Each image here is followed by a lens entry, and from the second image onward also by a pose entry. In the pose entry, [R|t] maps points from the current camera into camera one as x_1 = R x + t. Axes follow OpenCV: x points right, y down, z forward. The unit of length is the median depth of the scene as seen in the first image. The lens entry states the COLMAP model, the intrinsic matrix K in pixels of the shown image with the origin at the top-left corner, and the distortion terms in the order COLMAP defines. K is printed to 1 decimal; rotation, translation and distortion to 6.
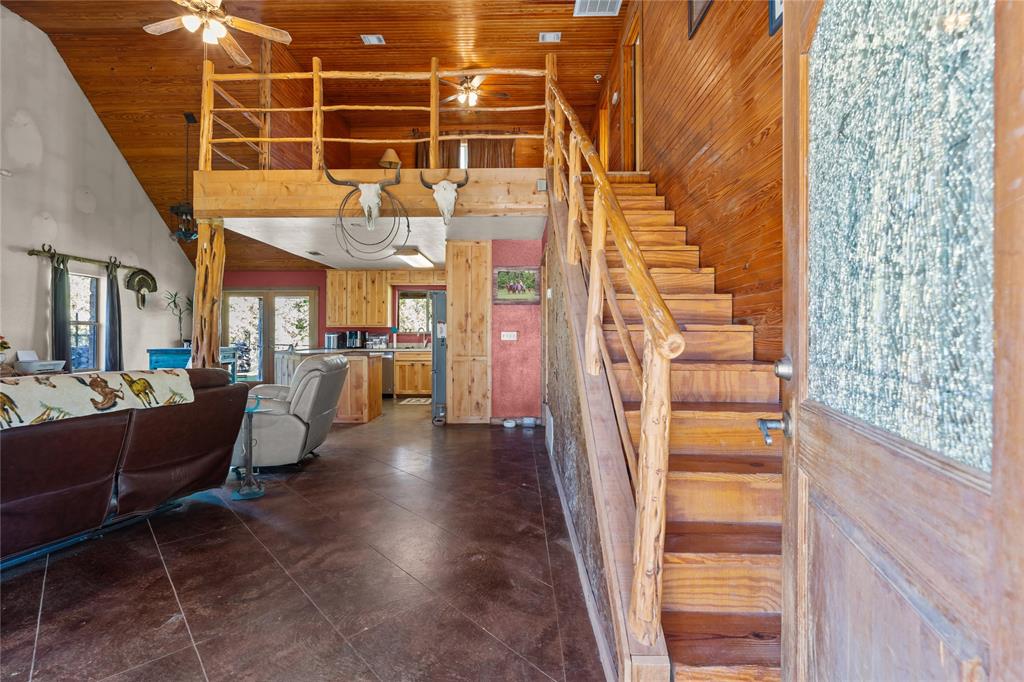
lens RADIAL K [[464.5, 0, 513.1], [0, 464.5, 340.9], [0, 0, 1]] dist [-0.002877, 0.000753]
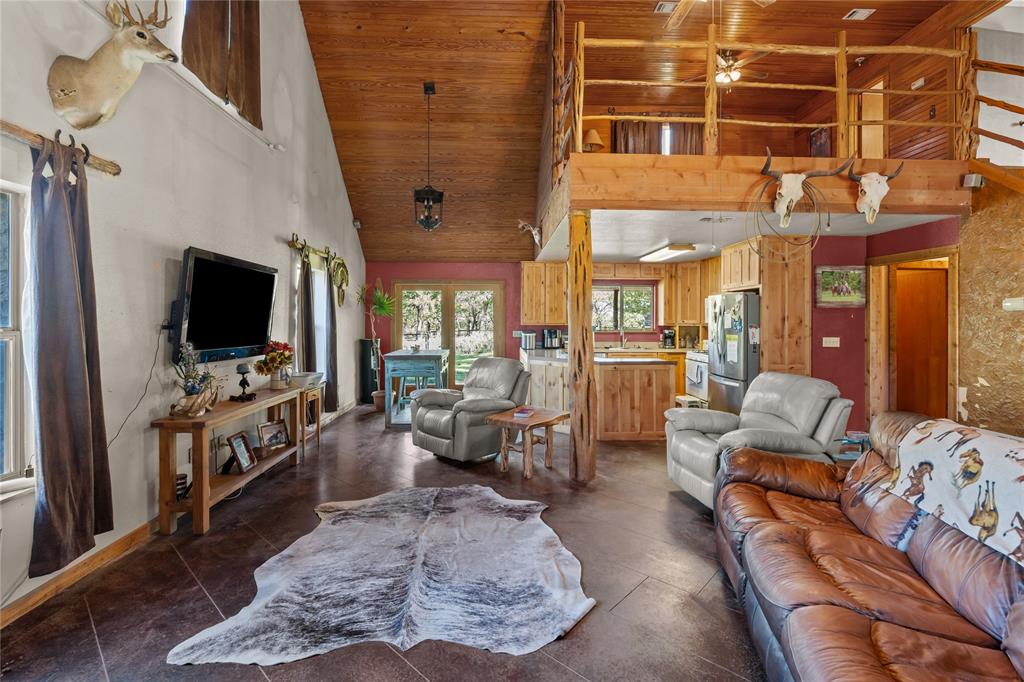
lens RADIAL K [[464.5, 0, 510.5], [0, 464.5, 334.3], [0, 0, 1]] dist [-0.002877, 0.000753]
pose [[0.997605, -0.002069, 0.069134, -0.621059], [0.000461, 0.999729, 0.023270, -0.041763], [-0.069163, -0.023182, 0.997336, 0.114787]]
